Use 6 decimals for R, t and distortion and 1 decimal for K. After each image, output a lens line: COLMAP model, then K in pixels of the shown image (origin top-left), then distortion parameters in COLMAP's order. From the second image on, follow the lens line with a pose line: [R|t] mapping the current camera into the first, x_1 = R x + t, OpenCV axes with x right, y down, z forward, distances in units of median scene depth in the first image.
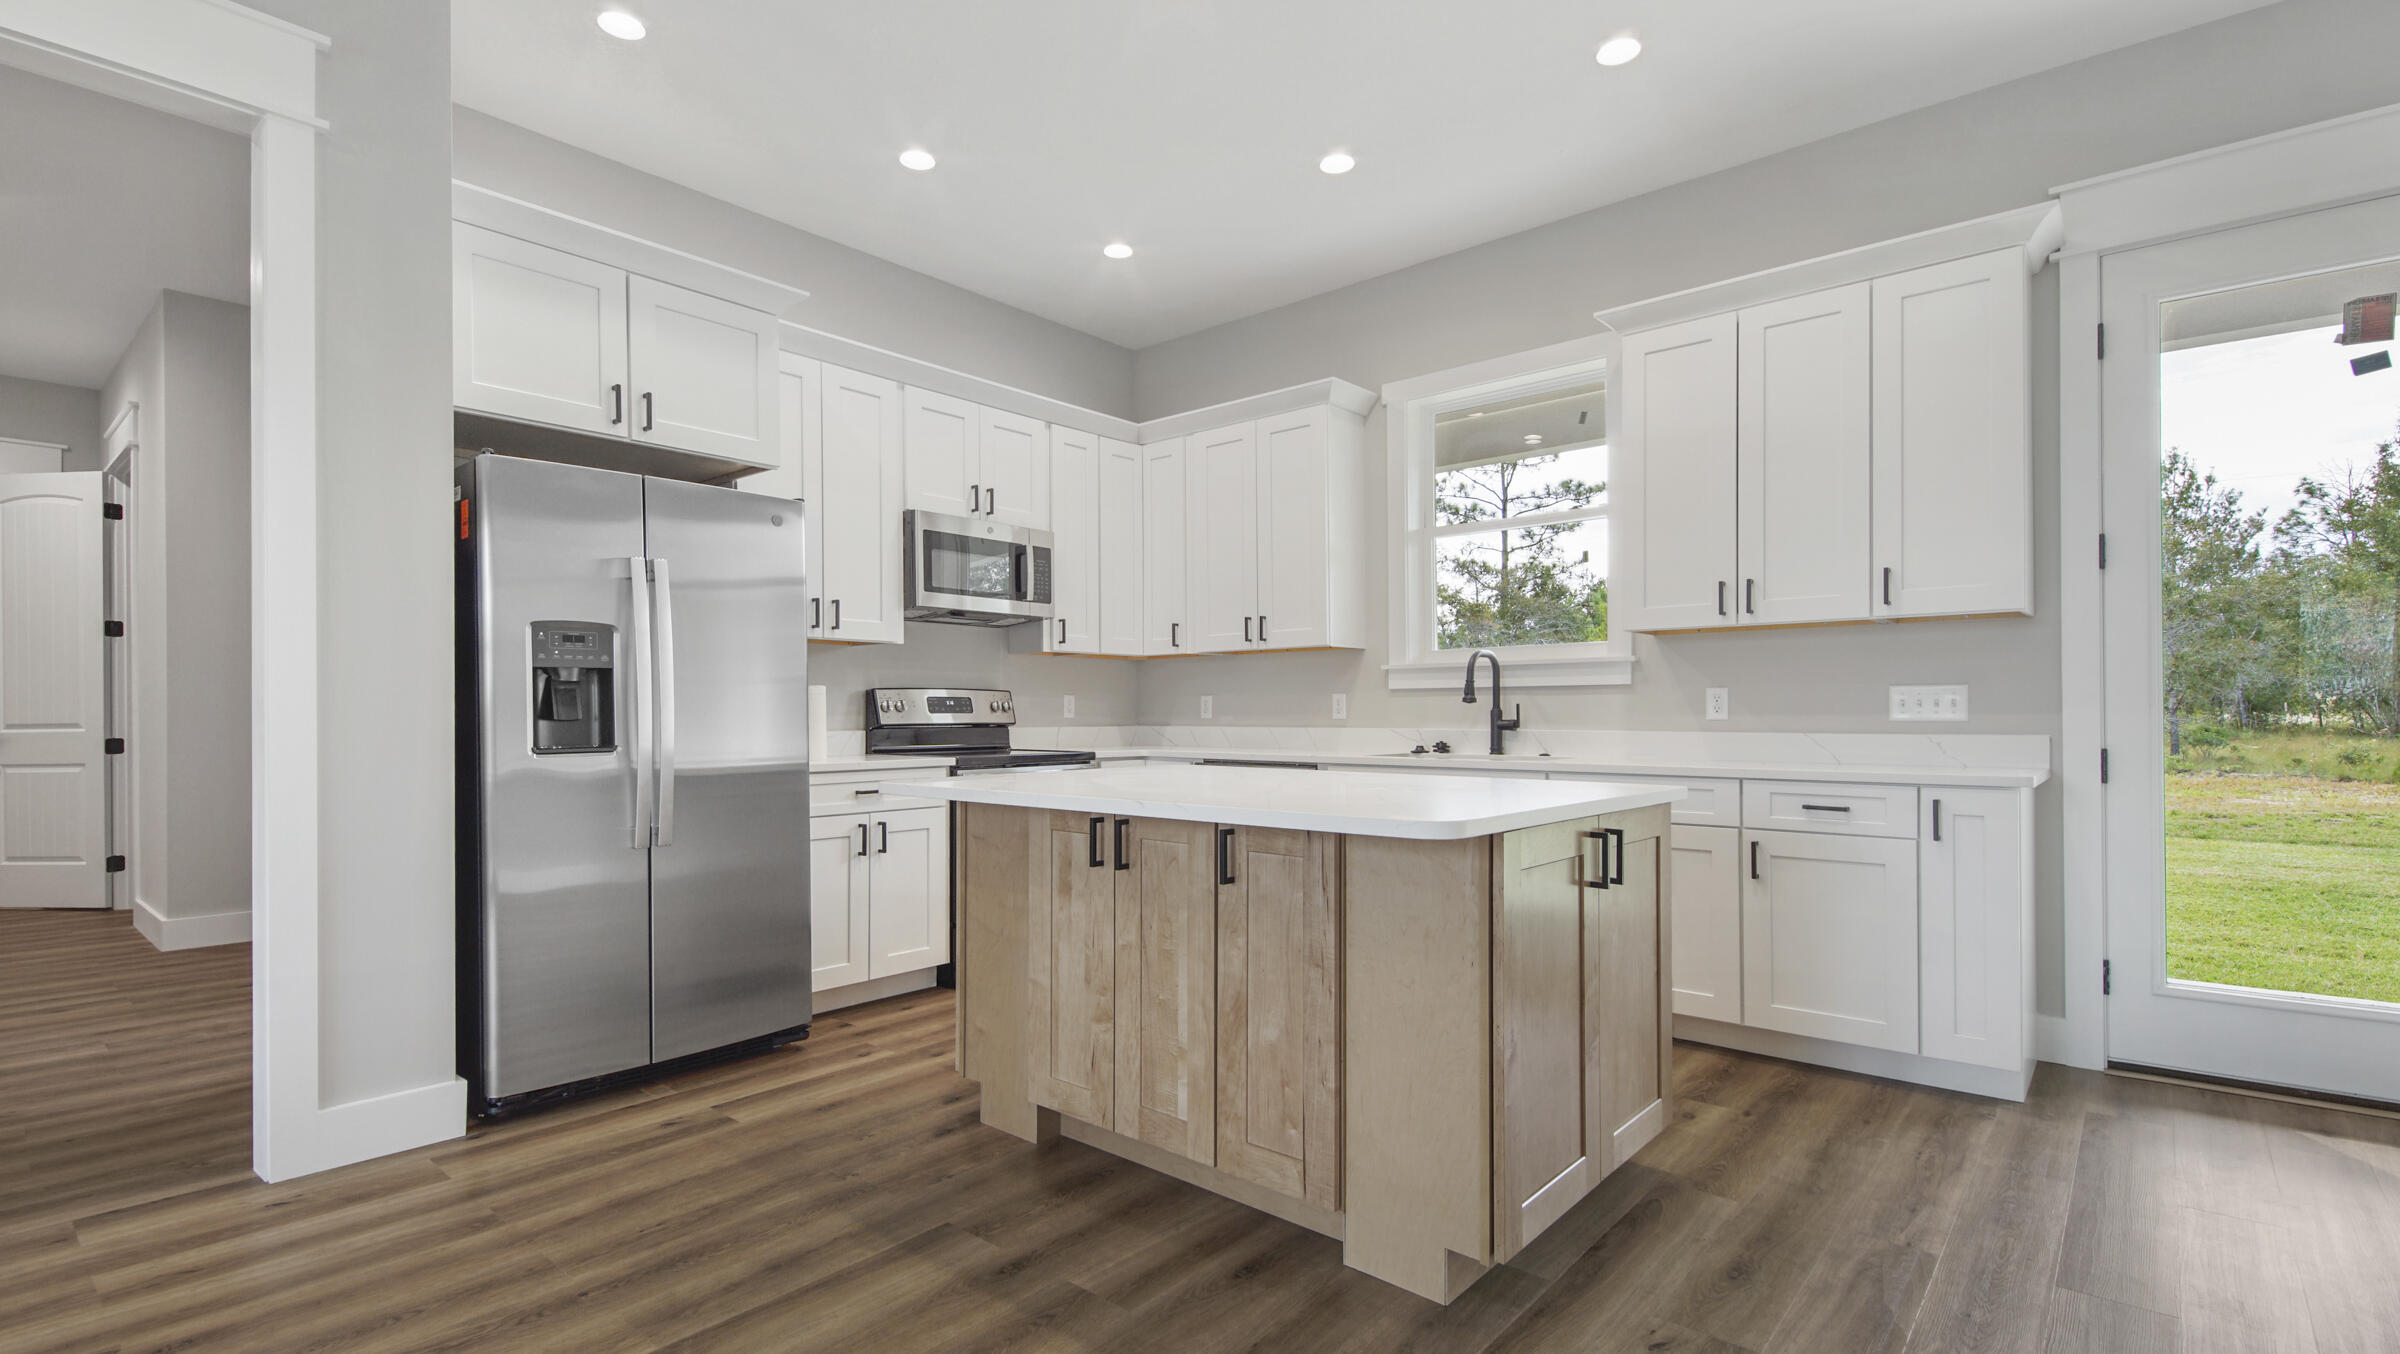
lens RADIAL K [[1143.2, 0, 1148.9], [0, 1143.2, 700.8], [0, 0, 1]] dist [-0.000116, -0.000406]
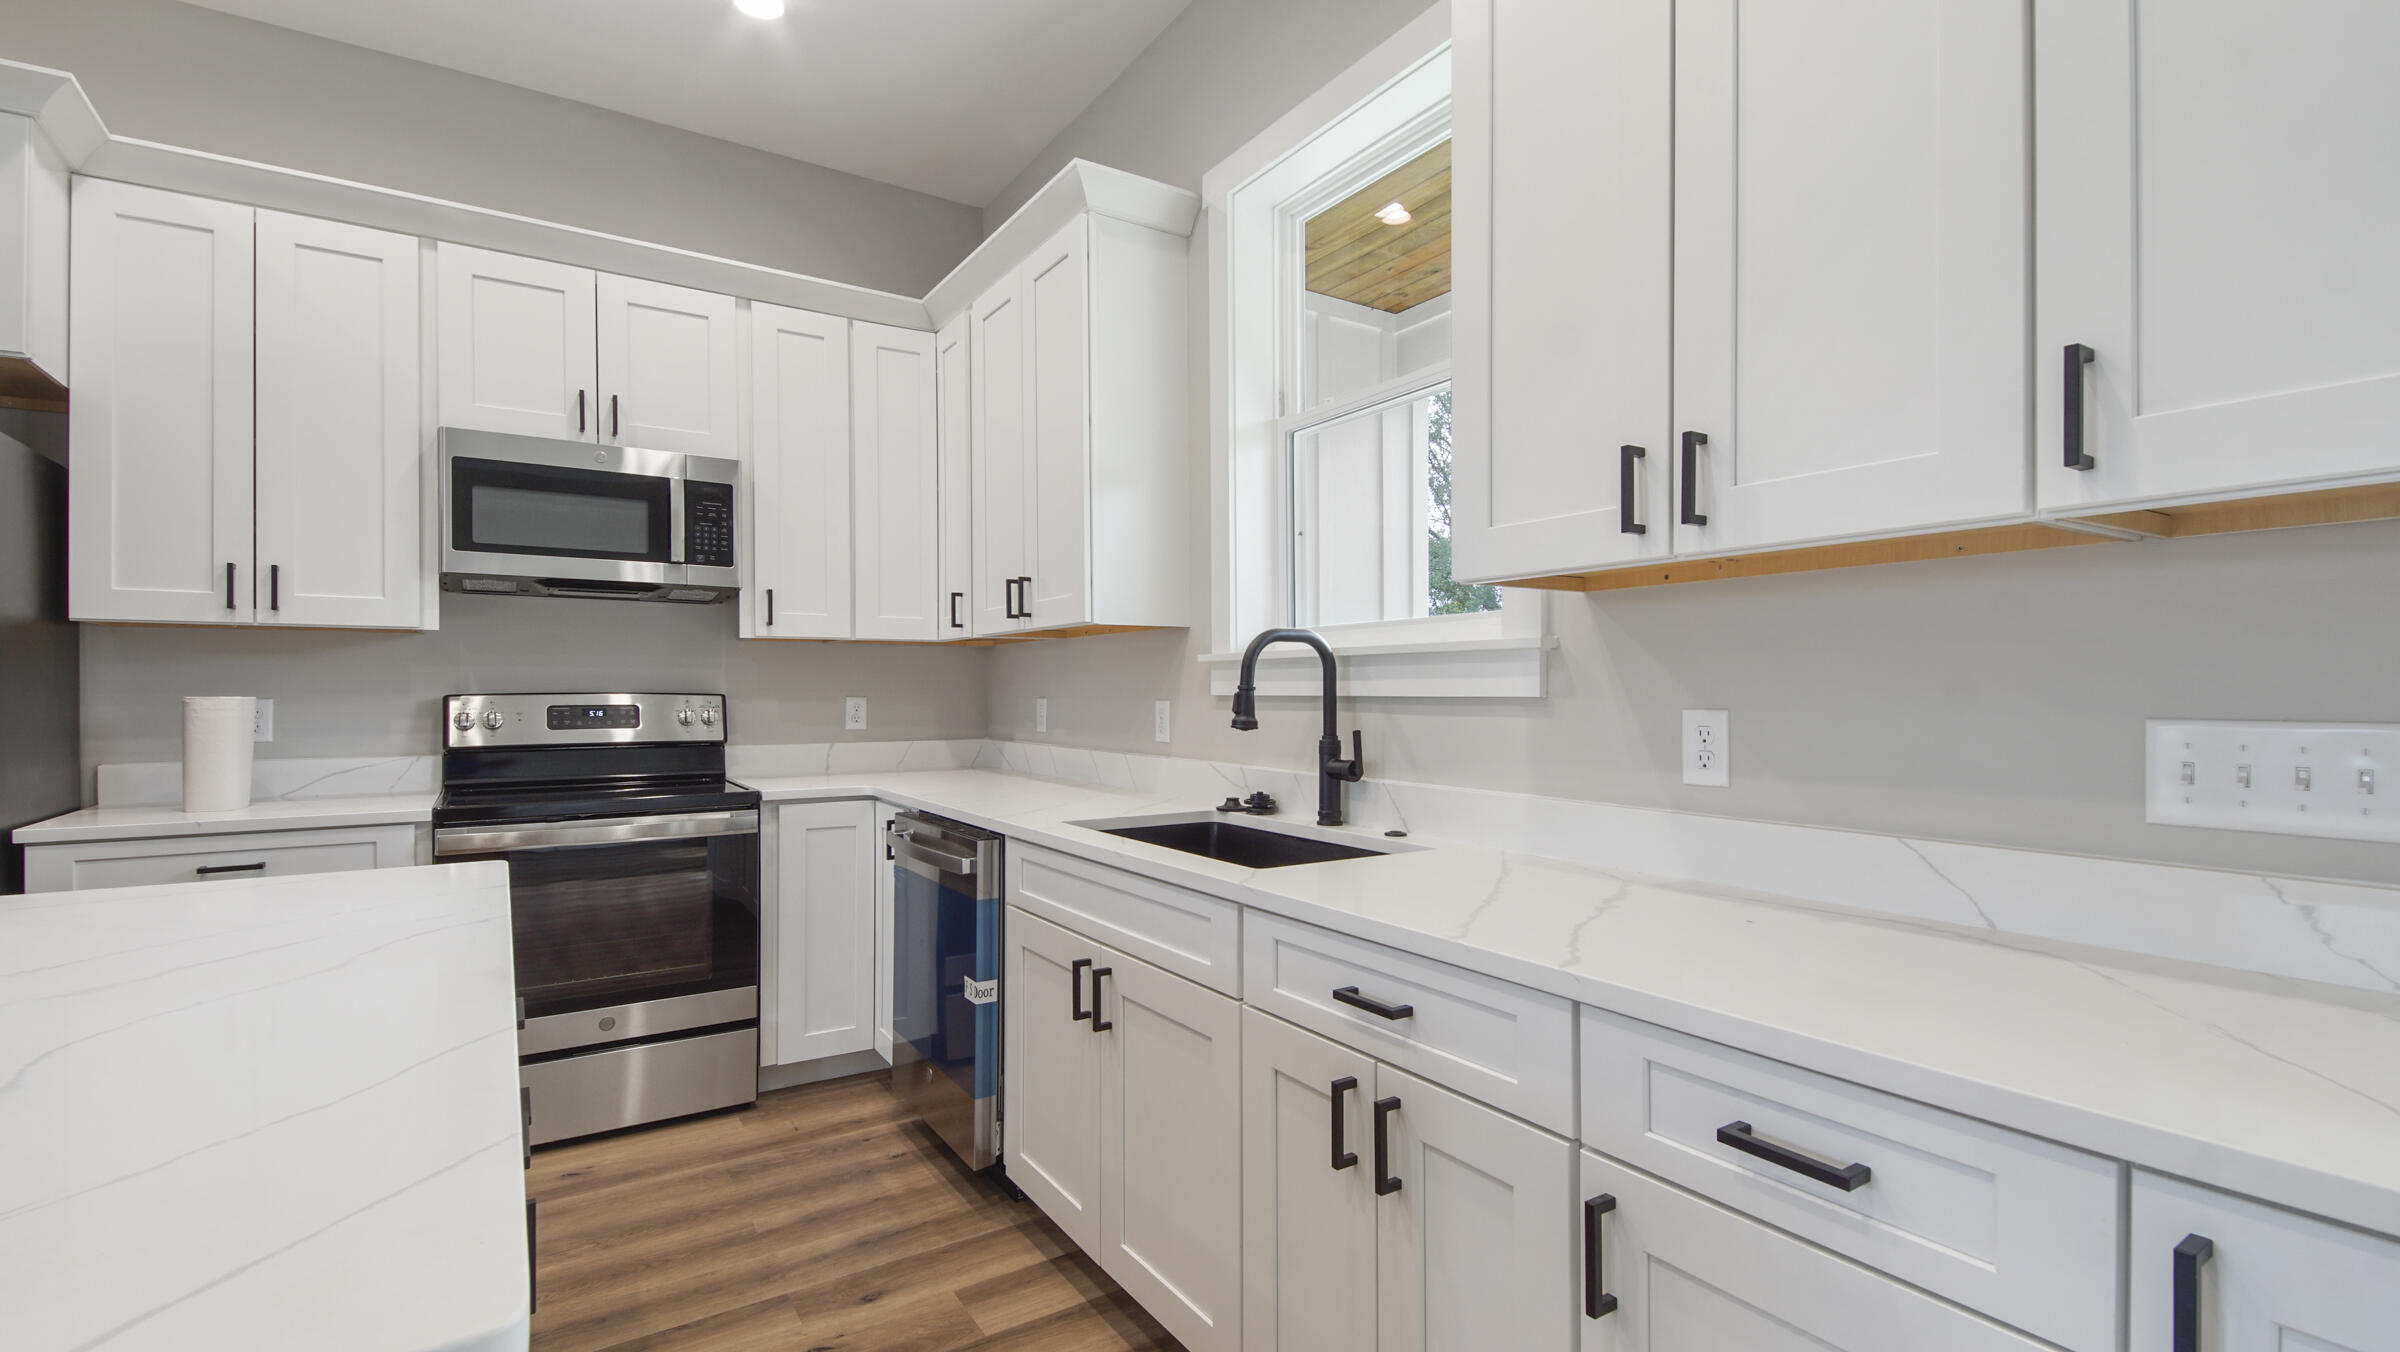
lens RADIAL K [[1082.0, 0, 1200.0], [0, 1082.0, 676.0], [0, 0, 1]] dist [0.002314, -0.000462]
pose [[0.964311, -0.002250, -0.264762, 0.366473], [0.002927, 0.999993, 0.002163, -0.022176], [0.264756, -0.002861, 0.964311, 0.486187]]
